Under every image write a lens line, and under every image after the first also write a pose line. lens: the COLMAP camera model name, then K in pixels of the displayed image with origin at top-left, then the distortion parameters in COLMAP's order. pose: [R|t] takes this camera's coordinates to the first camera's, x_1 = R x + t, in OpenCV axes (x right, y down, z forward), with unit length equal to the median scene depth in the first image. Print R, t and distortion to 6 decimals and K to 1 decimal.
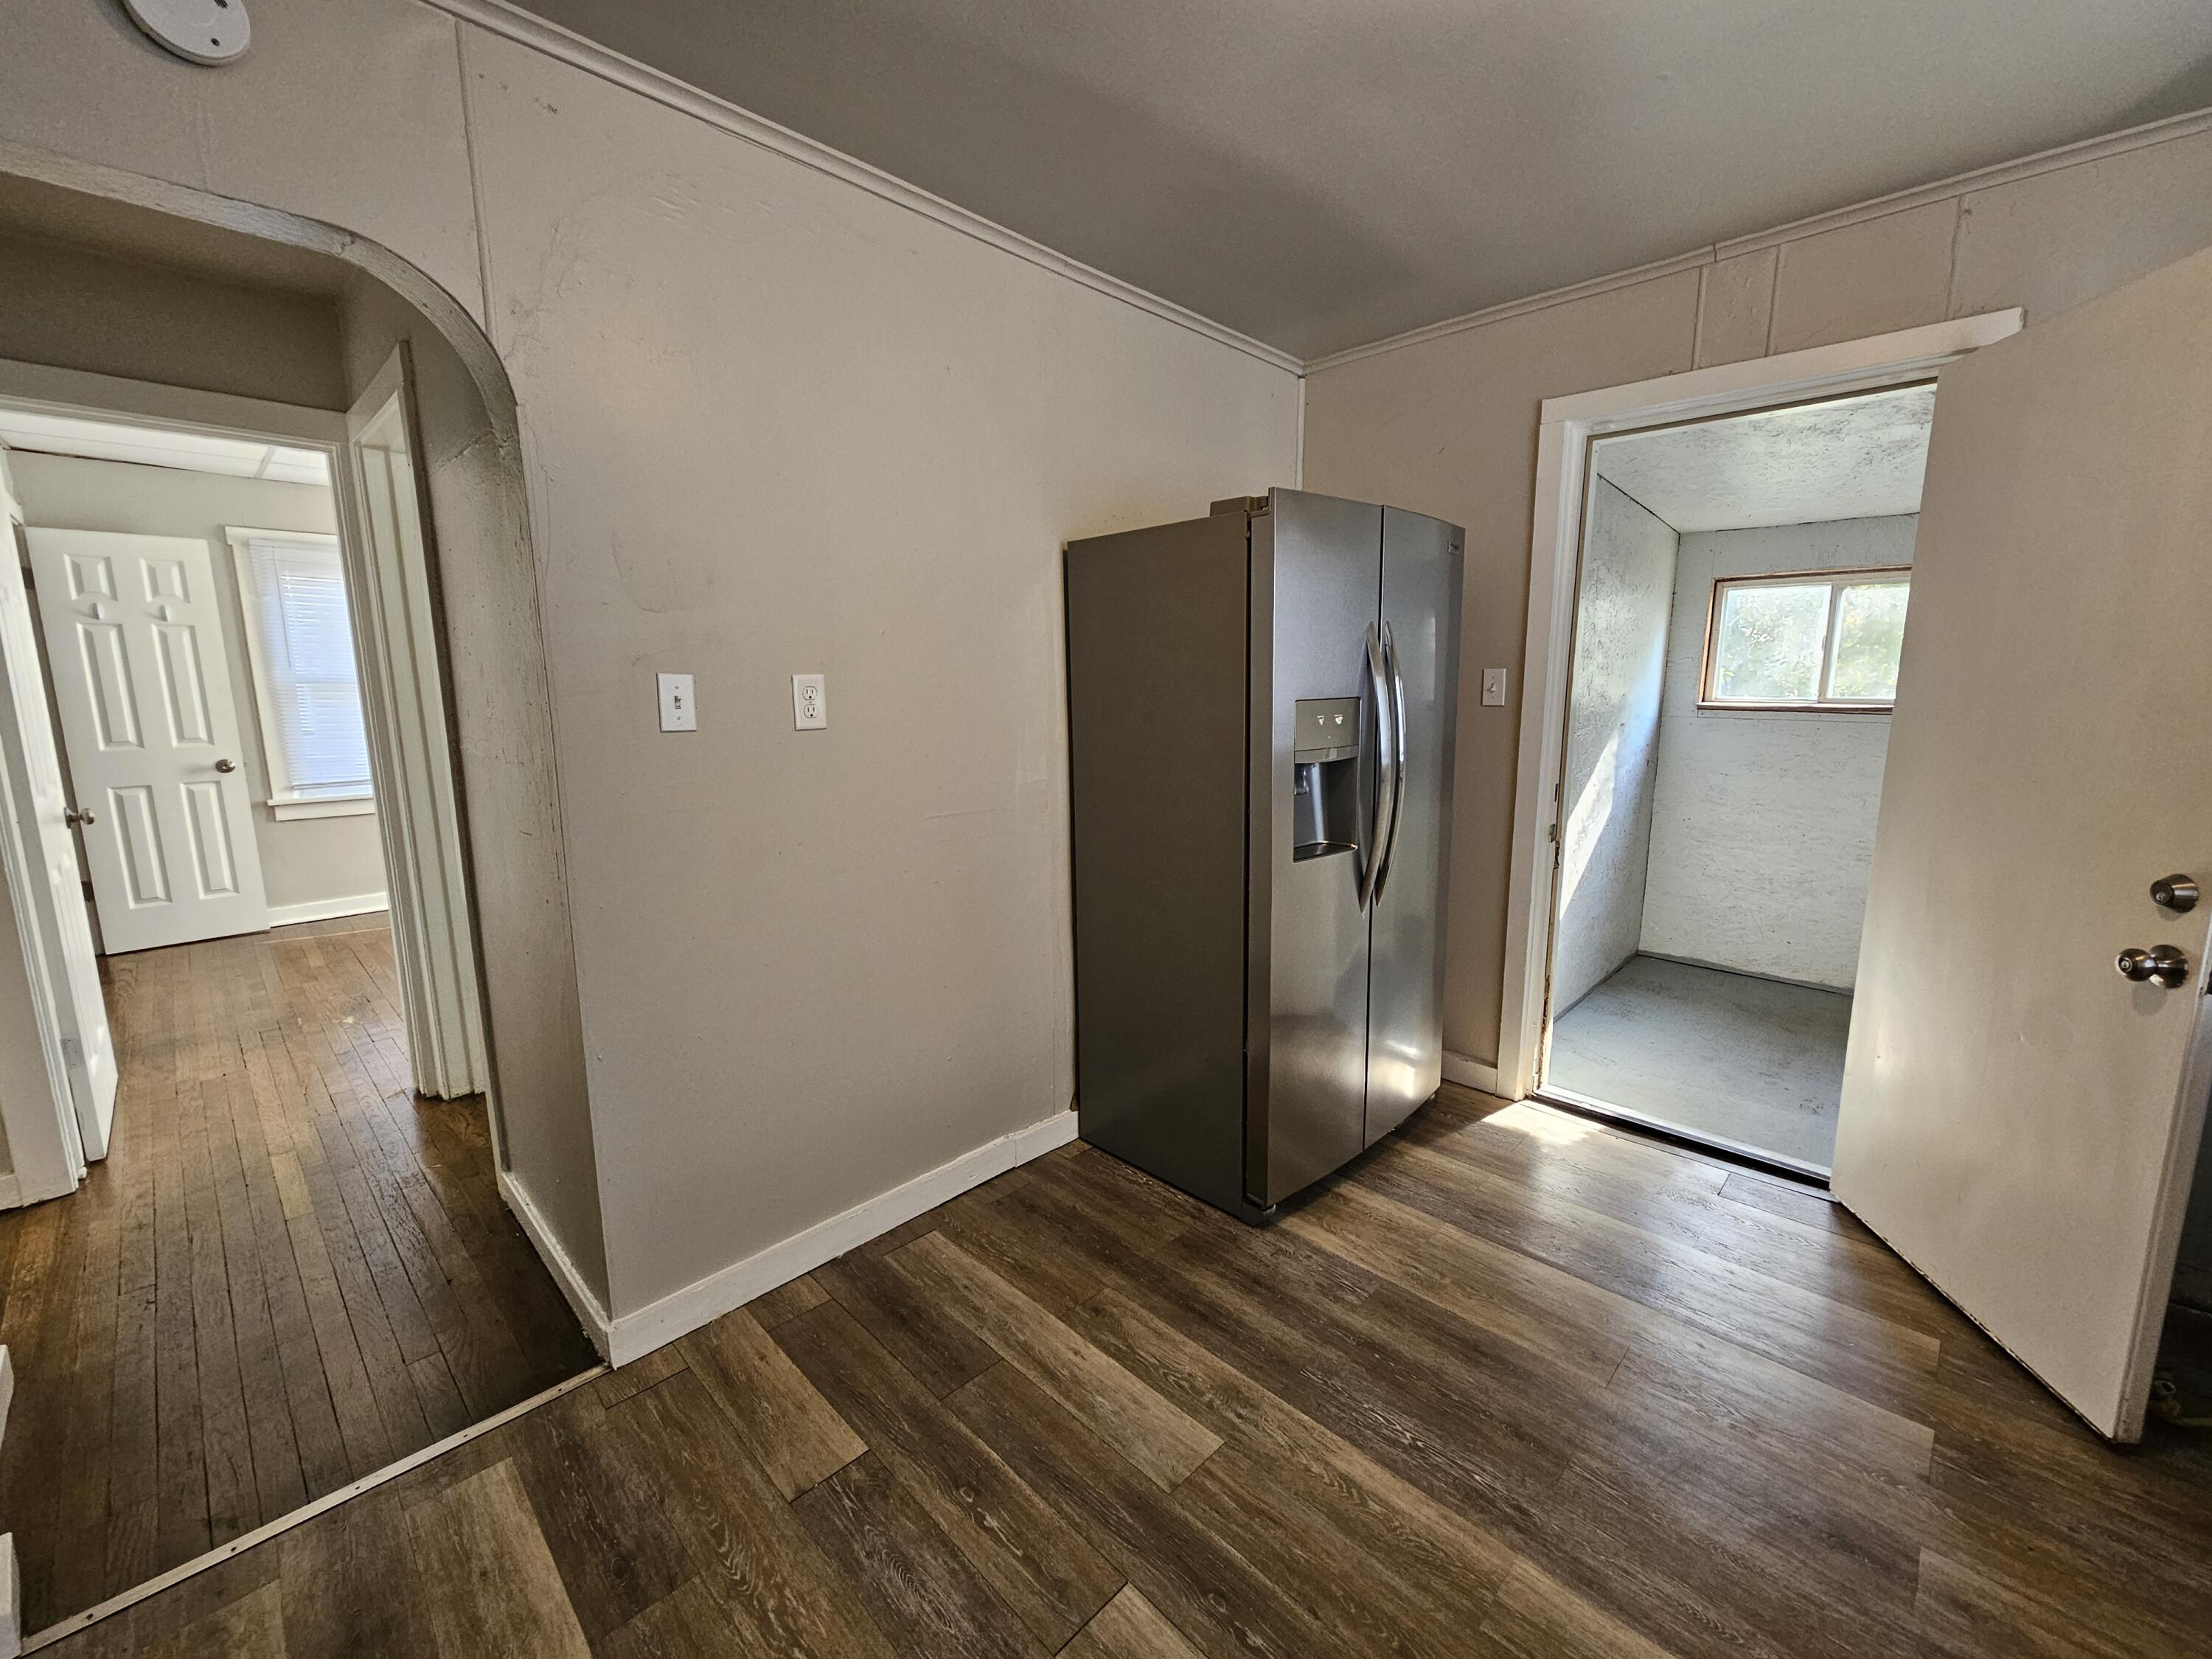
lens RADIAL K [[908.6, 0, 1100.3], [0, 908.6, 824.7], [0, 0, 1]] dist [-0.001035, 0.000352]
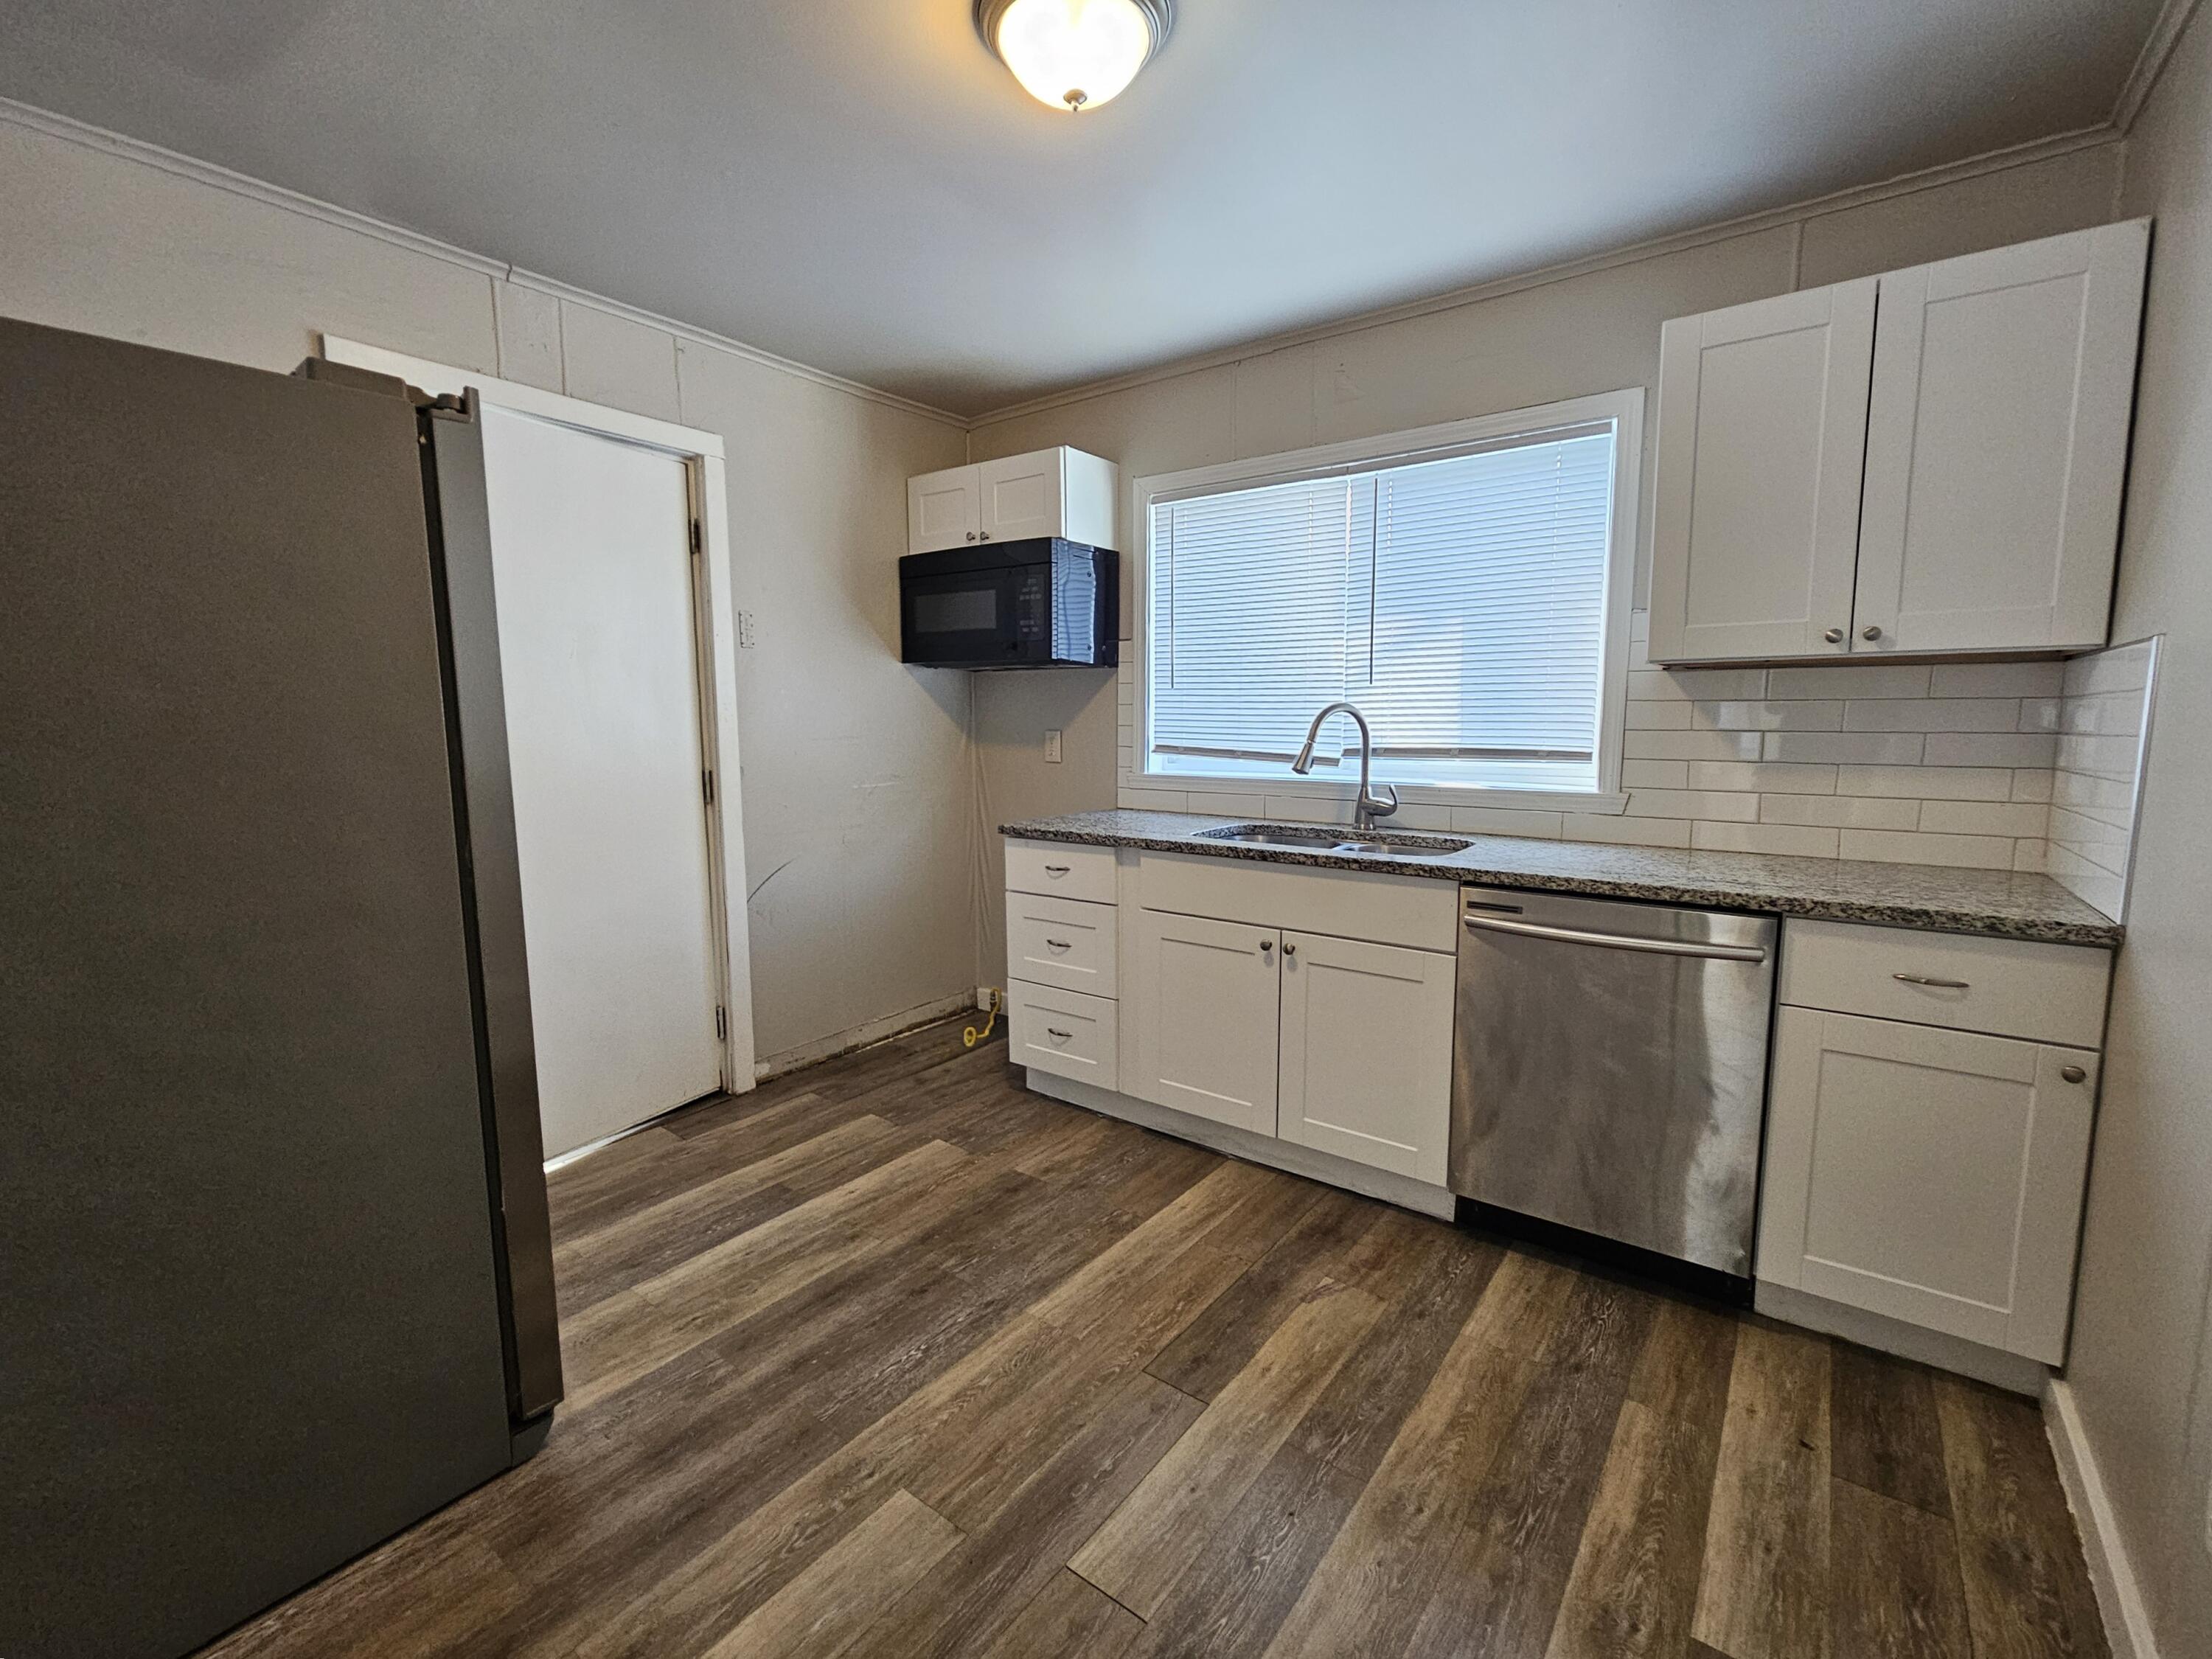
lens RADIAL K [[908.6, 0, 1100.3], [0, 908.6, 824.0], [0, 0, 1]] dist [-0.001035, 0.000352]
pose [[-0.105296, -0.121917, 0.986939, -0.710736], [0.166917, 0.976209, 0.138400, -0.091333], [-0.980332, 0.179310, -0.082441, 0.725774]]
